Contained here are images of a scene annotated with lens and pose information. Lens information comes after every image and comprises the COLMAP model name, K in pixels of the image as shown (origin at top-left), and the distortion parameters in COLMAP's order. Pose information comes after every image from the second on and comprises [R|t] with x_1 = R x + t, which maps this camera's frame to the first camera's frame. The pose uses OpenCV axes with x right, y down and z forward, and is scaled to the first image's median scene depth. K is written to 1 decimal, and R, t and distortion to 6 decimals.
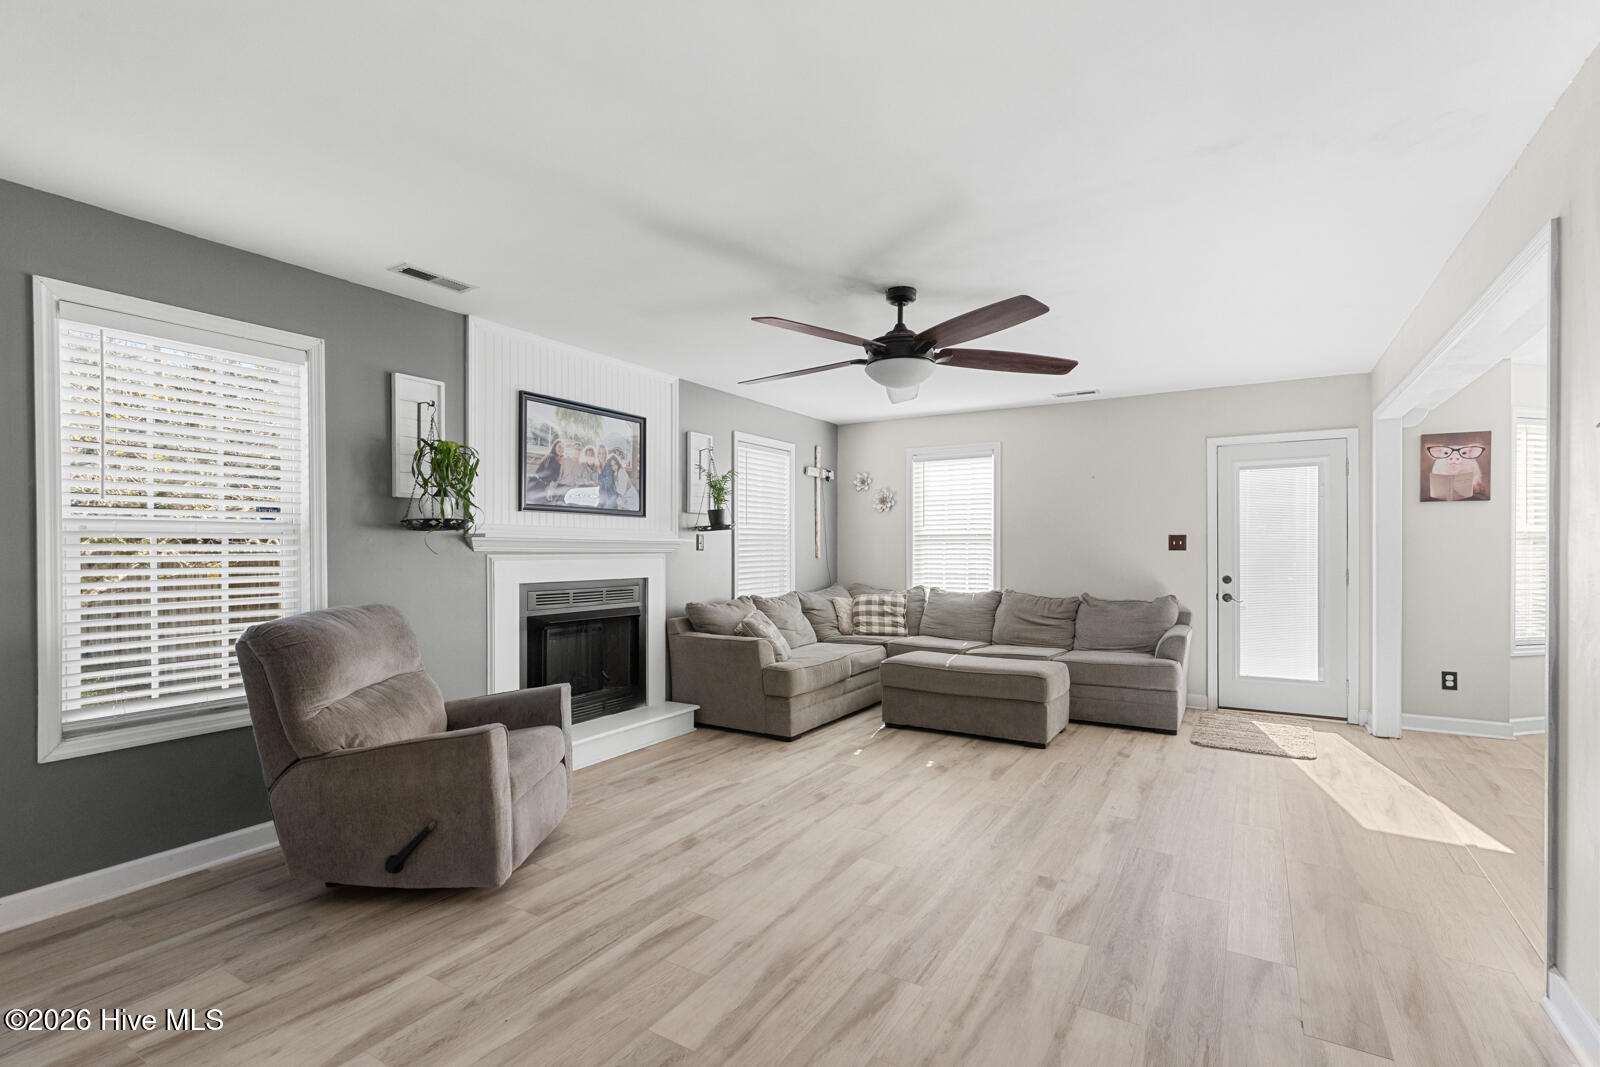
lens RADIAL K [[716.5, 0, 800.9], [0, 716.5, 544.8], [0, 0, 1]] dist [-0.001086, -0.000603]
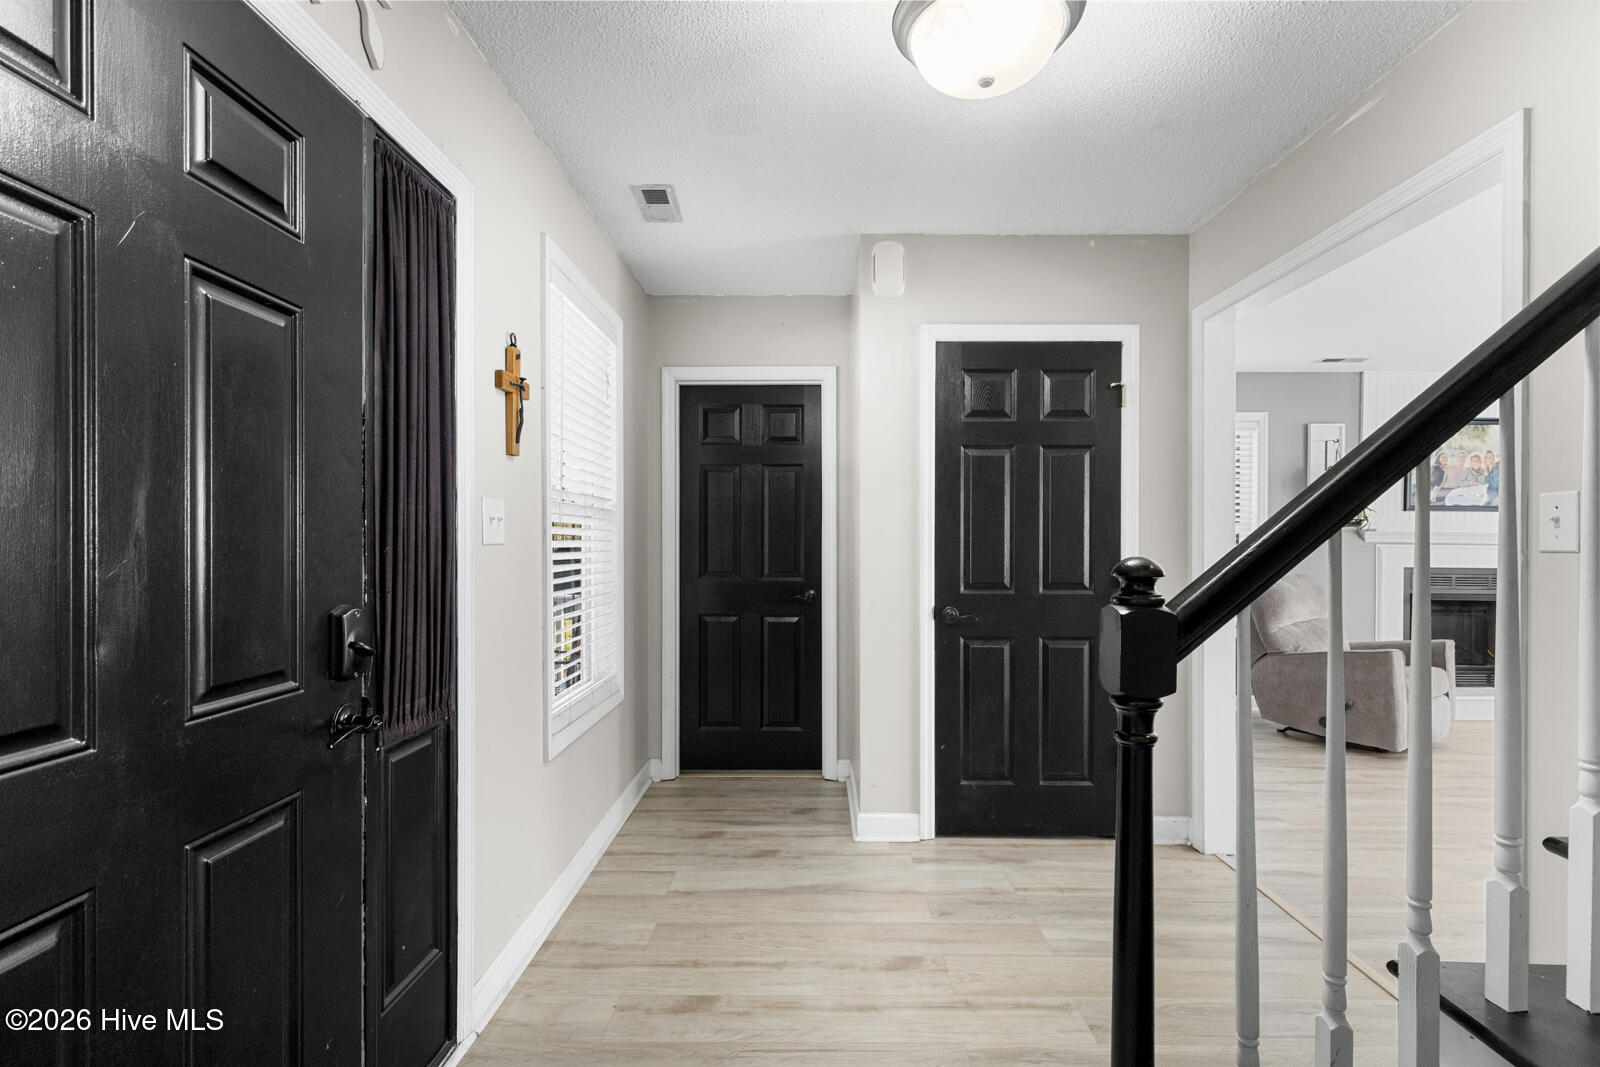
lens RADIAL K [[716.5, 0, 826.1], [0, 716.5, 544.8], [0, 0, 1]] dist [-0.001086, -0.000603]
pose [[0.520833, 0.009910, -0.853601, 0.191018], [-0.005019, 0.999951, 0.008547, 0.008696], [0.853644, -0.000168, 0.520857, -0.645943]]
